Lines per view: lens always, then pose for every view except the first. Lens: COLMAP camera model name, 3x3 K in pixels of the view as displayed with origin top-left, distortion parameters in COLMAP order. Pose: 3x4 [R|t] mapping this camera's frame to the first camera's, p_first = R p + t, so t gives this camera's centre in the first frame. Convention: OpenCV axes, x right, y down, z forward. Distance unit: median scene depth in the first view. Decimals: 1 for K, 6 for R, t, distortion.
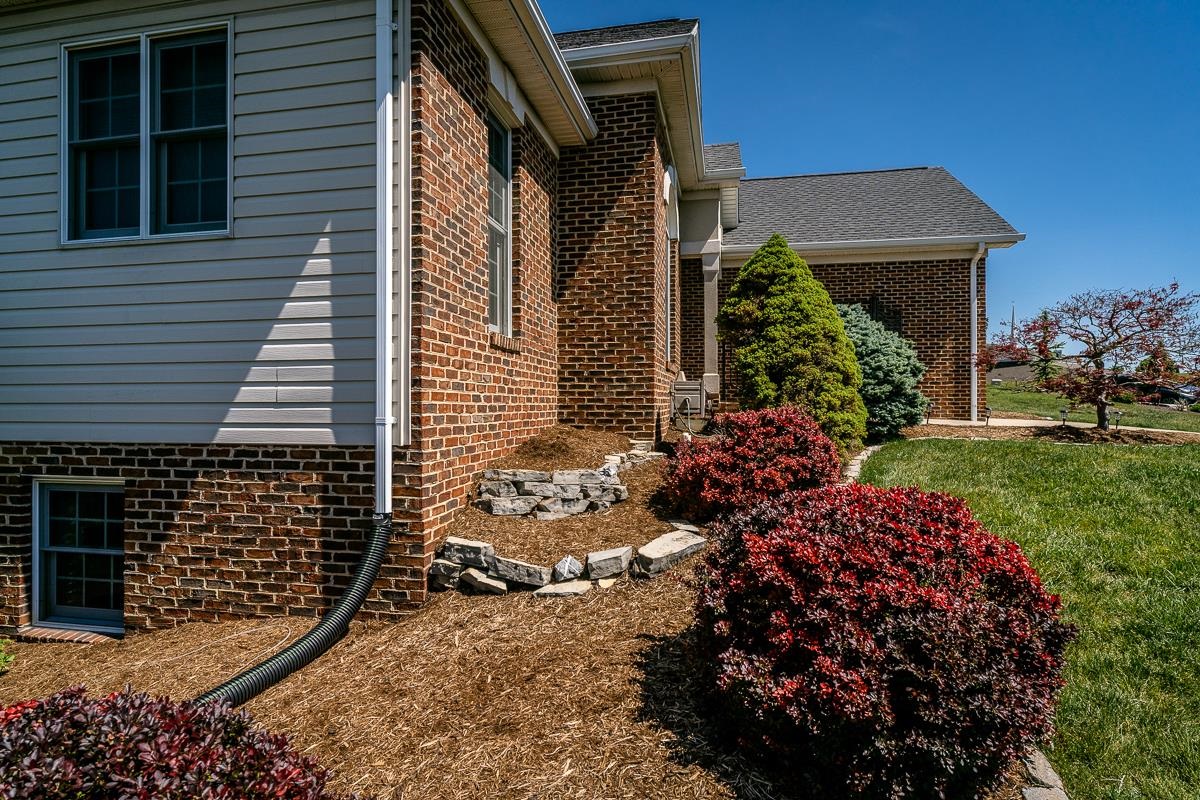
lens RADIAL K [[625.2, 0, 600.0], [0, 625.2, 400.0], [0, 0, 1]] dist [-0.001859, -0.000172]
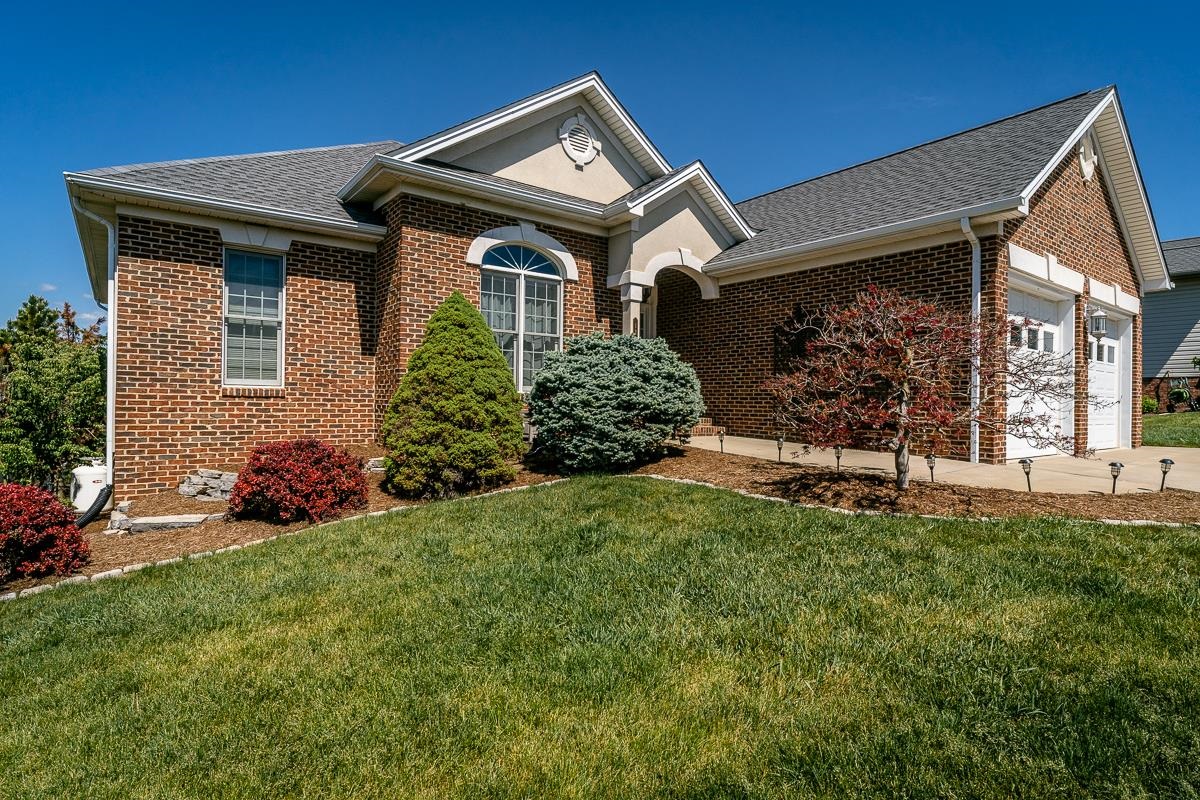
lens RADIAL K [[625.2, 0, 600.0], [0, 625.2, 400.0], [0, 0, 1]] dist [-0.001859, -0.000172]
pose [[0.757690, 0.002019, -0.652612, 0.740236], [-0.006592, 0.999968, -0.004560, -0.032725], [0.652582, 0.007757, 0.757679, 0.166737]]
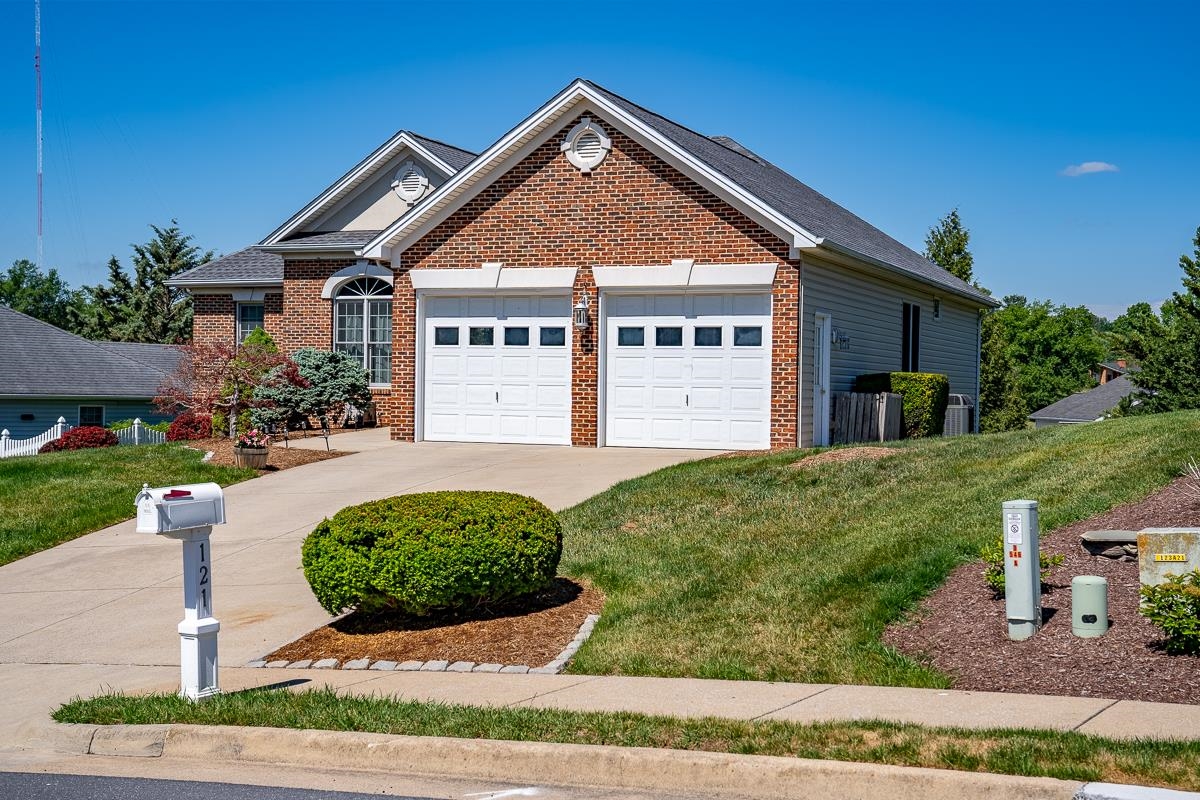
lens RADIAL K [[1600.4, 0, 600.0], [0, 1600.4, 400.0], [0, 0, 1]] dist [0.158324, 0.021790]
pose [[-0.196195, -0.000331, -0.980565, 2.957046], [-0.010572, 0.999943, 0.001778, -0.034088], [0.980508, 0.010716, -0.196187, 1.792534]]
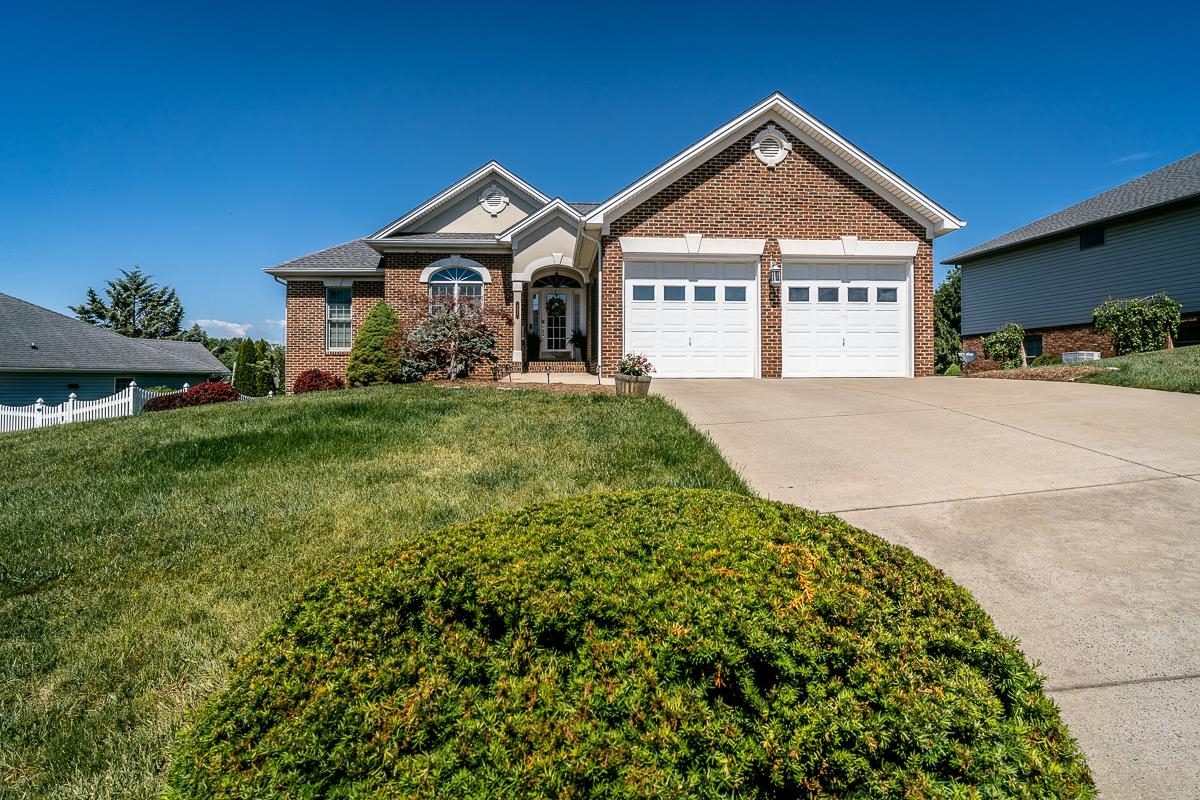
lens RADIAL K [[650.8, 0, 600.9], [0, 650.8, 374.6], [0, 0, 1]] dist [-0.009493, -0.001269]
pose [[0.268279, -0.019078, -0.963152, 1.767715], [0.009077, 0.999810, -0.017276, 0.049937], [0.963299, -0.004108, 0.268401, 0.673965]]
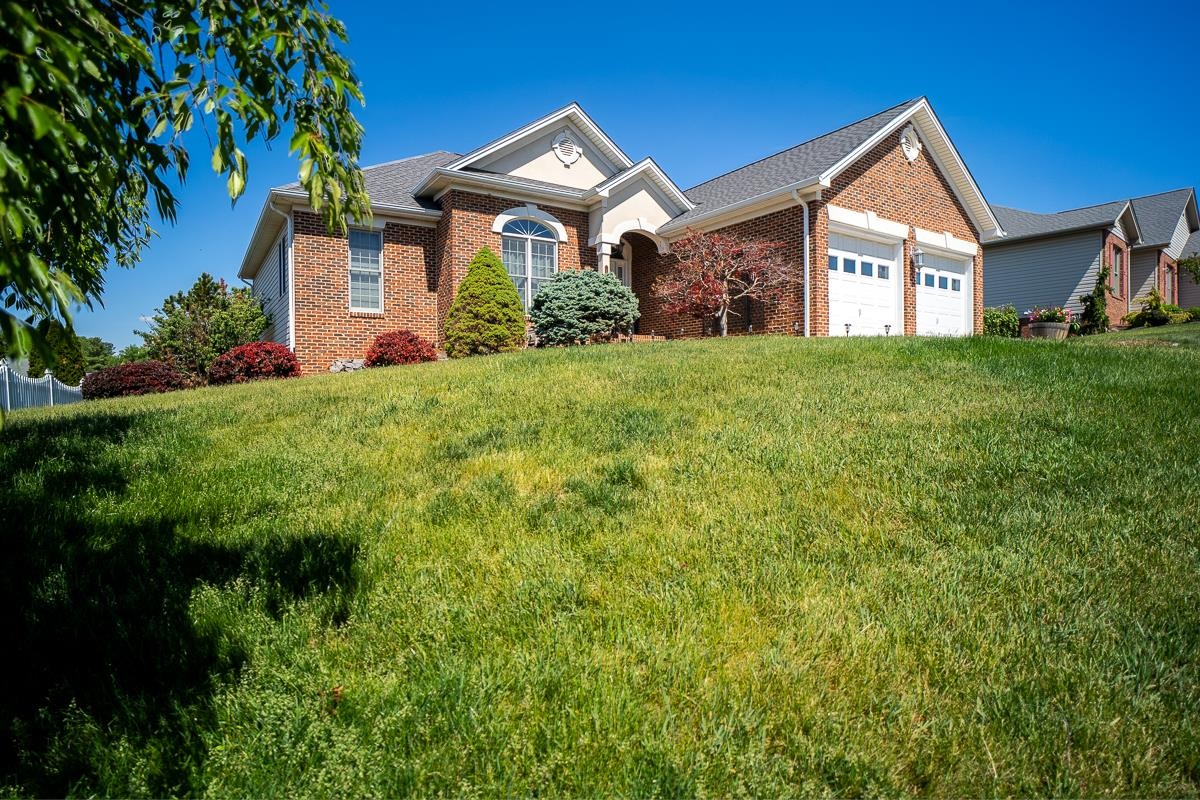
lens RADIAL K [[628.4, 0, 600.0], [0, 628.4, 400.0], [0, 0, 1]] dist [-0.041686, 0.000479]
pose [[0.709752, 0.001742, -0.704450, 1.140686], [0.014935, 0.999735, 0.017519, 0.113402], [0.704293, -0.022955, 0.709538, -0.095976]]
